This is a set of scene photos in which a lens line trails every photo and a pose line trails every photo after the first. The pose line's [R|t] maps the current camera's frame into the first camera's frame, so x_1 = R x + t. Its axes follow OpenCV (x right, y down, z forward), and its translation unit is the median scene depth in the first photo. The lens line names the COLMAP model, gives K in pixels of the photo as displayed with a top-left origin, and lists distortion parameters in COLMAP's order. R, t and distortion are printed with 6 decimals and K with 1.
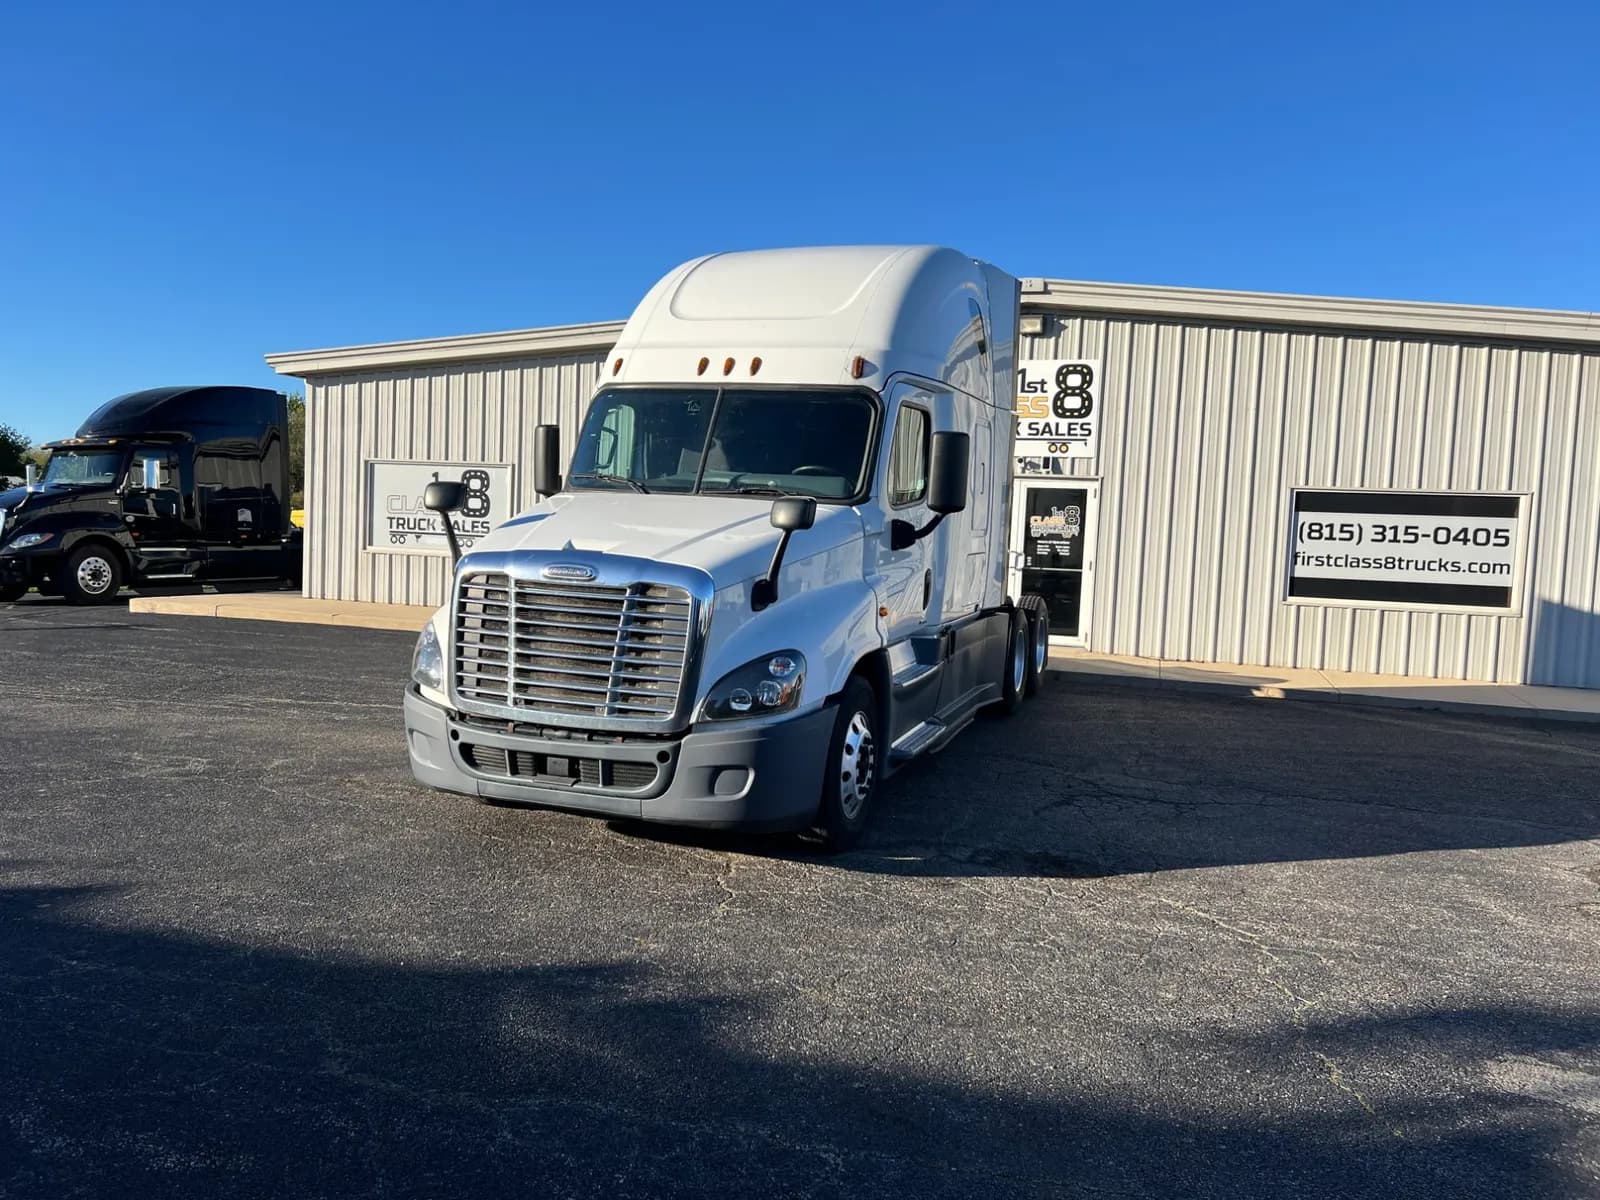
lens RADIAL K [[1219.1, 0, 795.3], [0, 1219.1, 597.3], [0, 0, 1]] dist [0.044783, -0.047352]
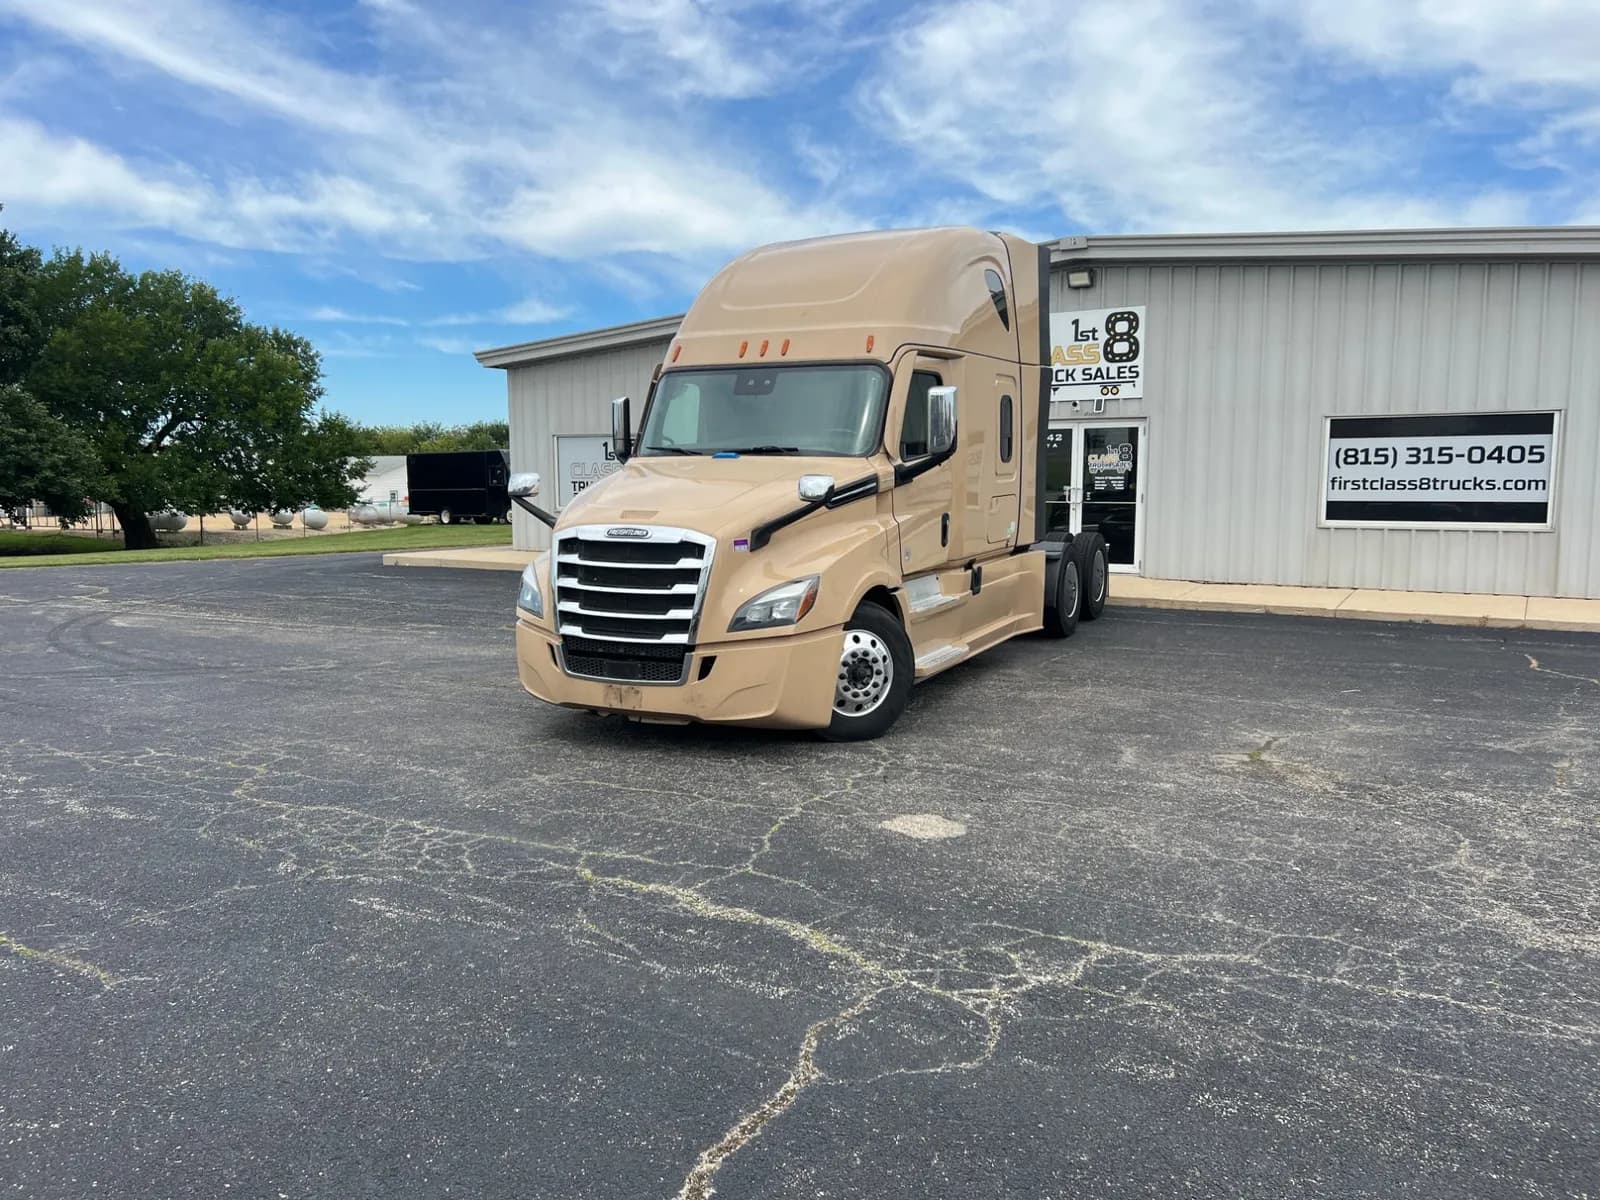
lens RADIAL K [[1219.1, 0, 791.0], [0, 1219.1, 600.8], [0, 0, 1]] dist [0.044783, -0.047352]
pose [[0.966432, -0.019023, -0.256216, 0.225899], [0.030796, 0.998642, 0.042016, 0.010380], [0.255069, -0.048496, 0.965706, -0.138193]]
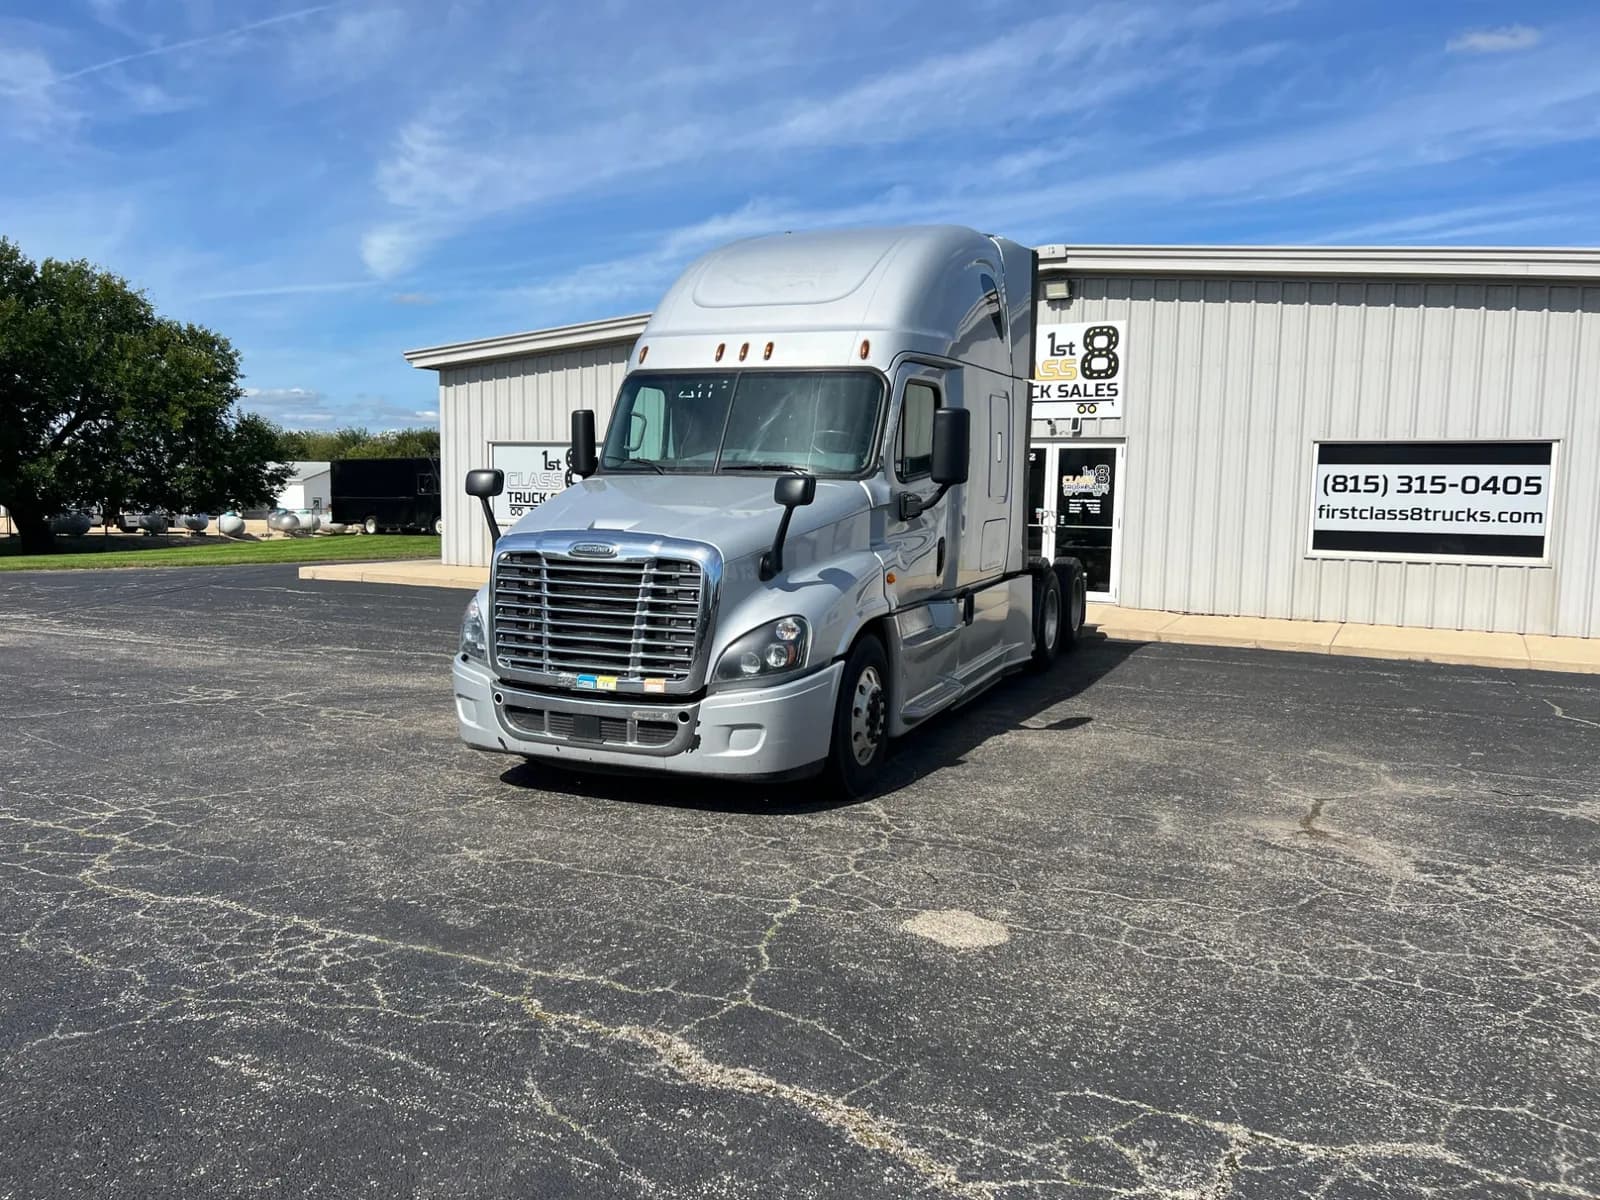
lens RADIAL K [[1219.1, 0, 802.8], [0, 1219.1, 611.1], [0, 0, 1]] dist [0.044783, -0.047352]
pose [[0.980971, -0.005792, -0.194068, 0.187174], [0.013487, 0.999173, 0.038351, 0.005408], [0.193686, -0.040238, 0.980238, -0.064931]]
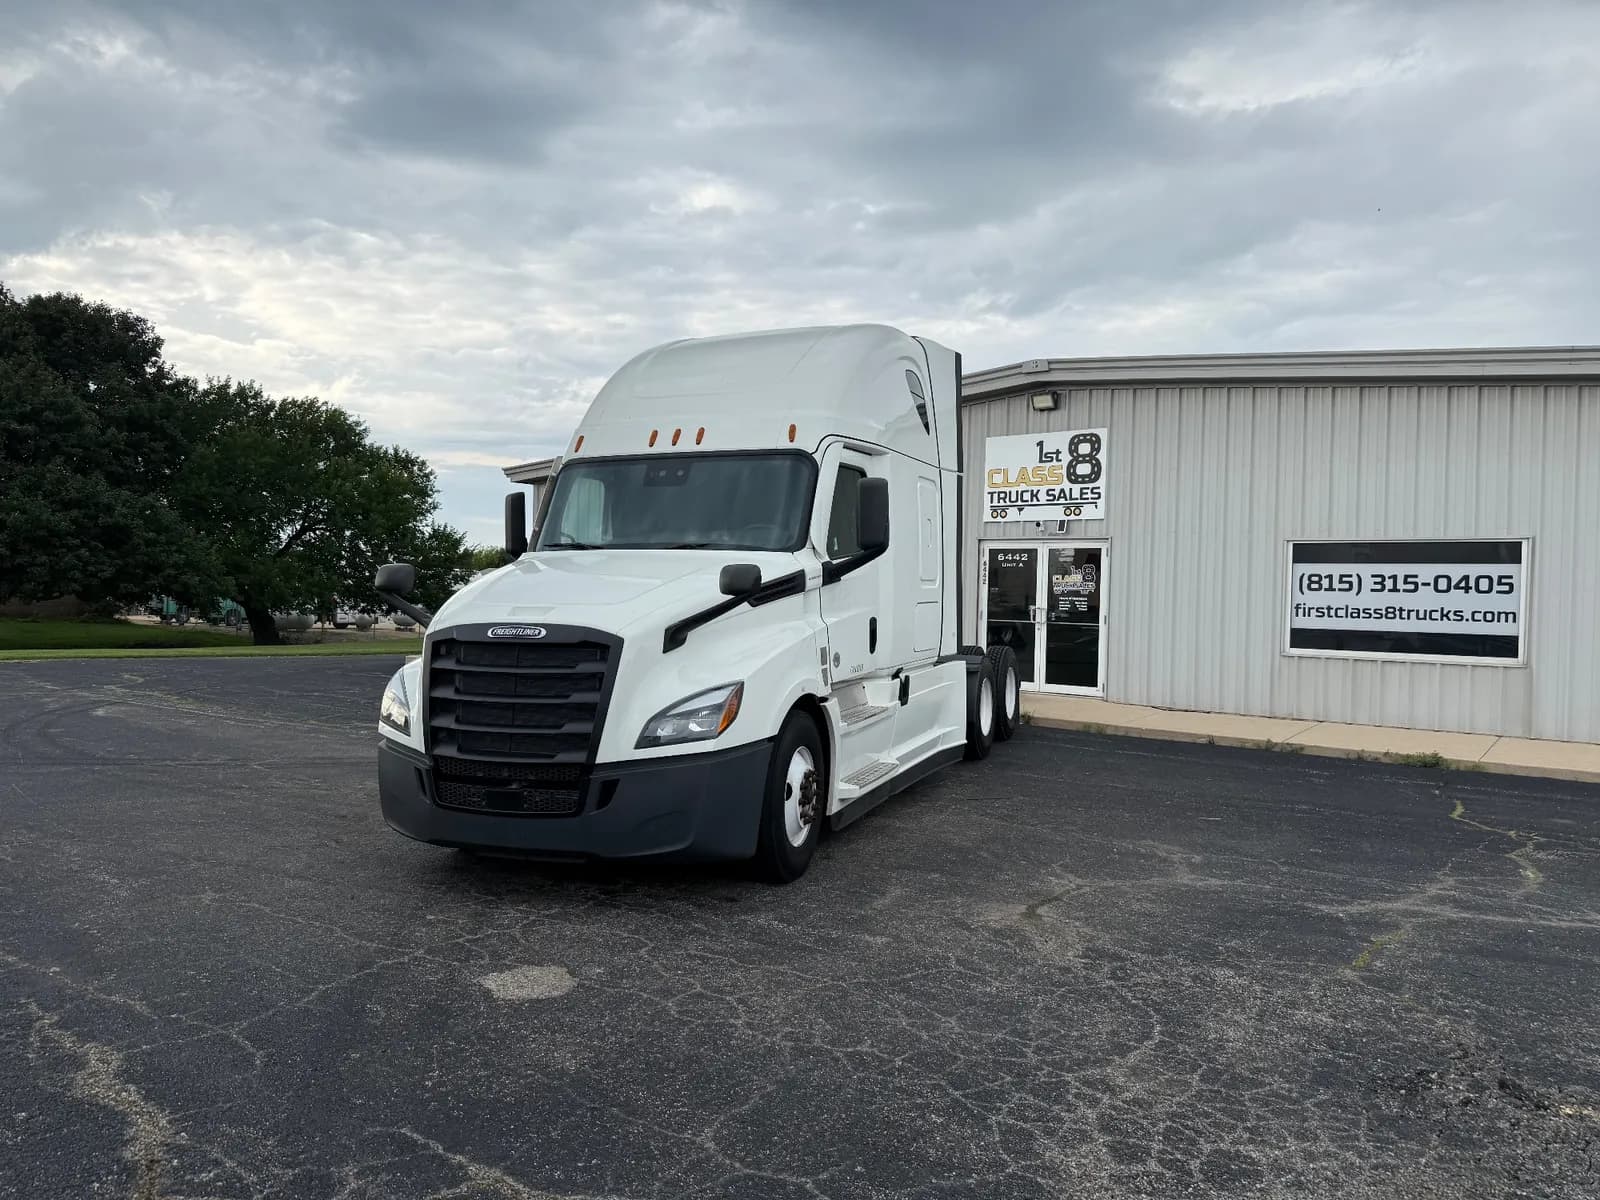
lens RADIAL K [[1137.2, 0, 806.9], [0, 1137.2, 591.6], [0, 0, 1]] dist [0.074313, -0.113856]
pose [[0.939701, -0.021447, -0.341324, 0.351485], [-0.000698, 0.997909, -0.064626, 0.014443], [0.341997, 0.060967, 0.937721, -0.022465]]
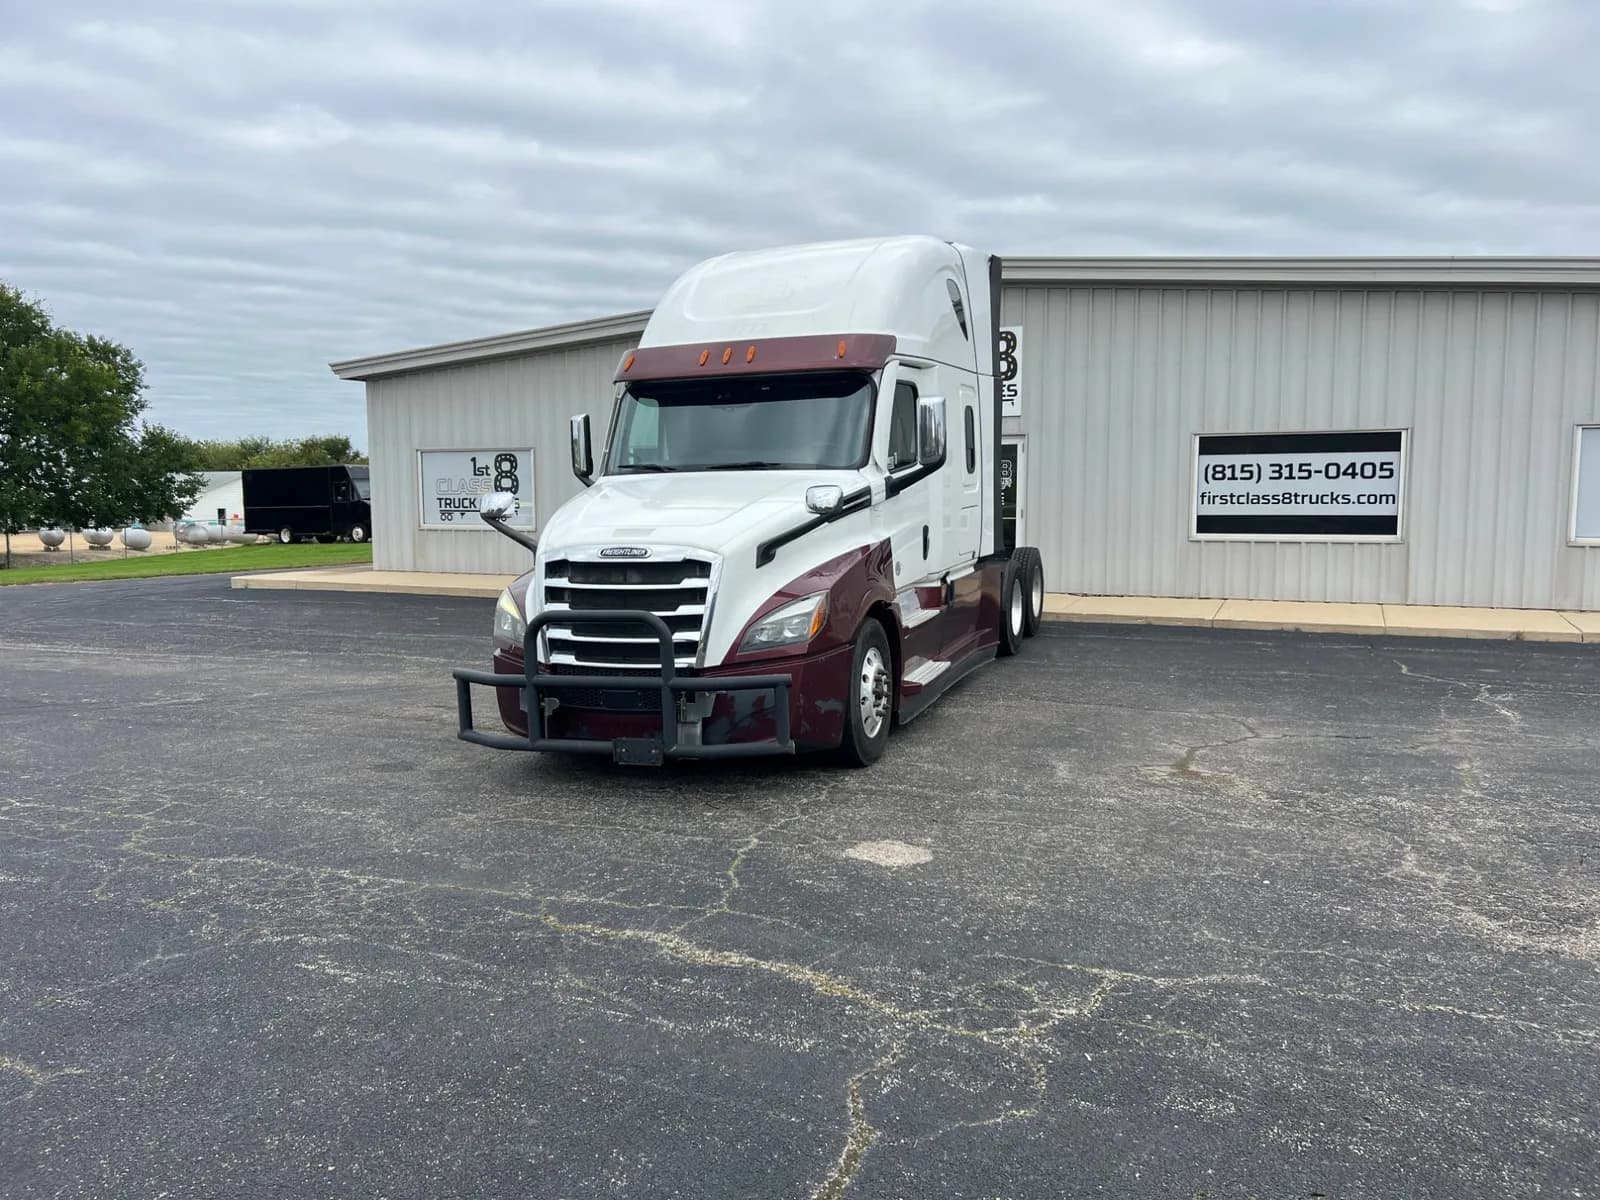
lens RADIAL K [[1219.1, 0, 800.3], [0, 1219.1, 598.9], [0, 0, 1]] dist [0.044783, -0.047352]
pose [[0.991088, -0.036939, -0.127982, 0.188394], [0.041473, 0.998596, 0.032946, 0.007150], [0.126586, -0.037961, 0.991229, -0.131428]]
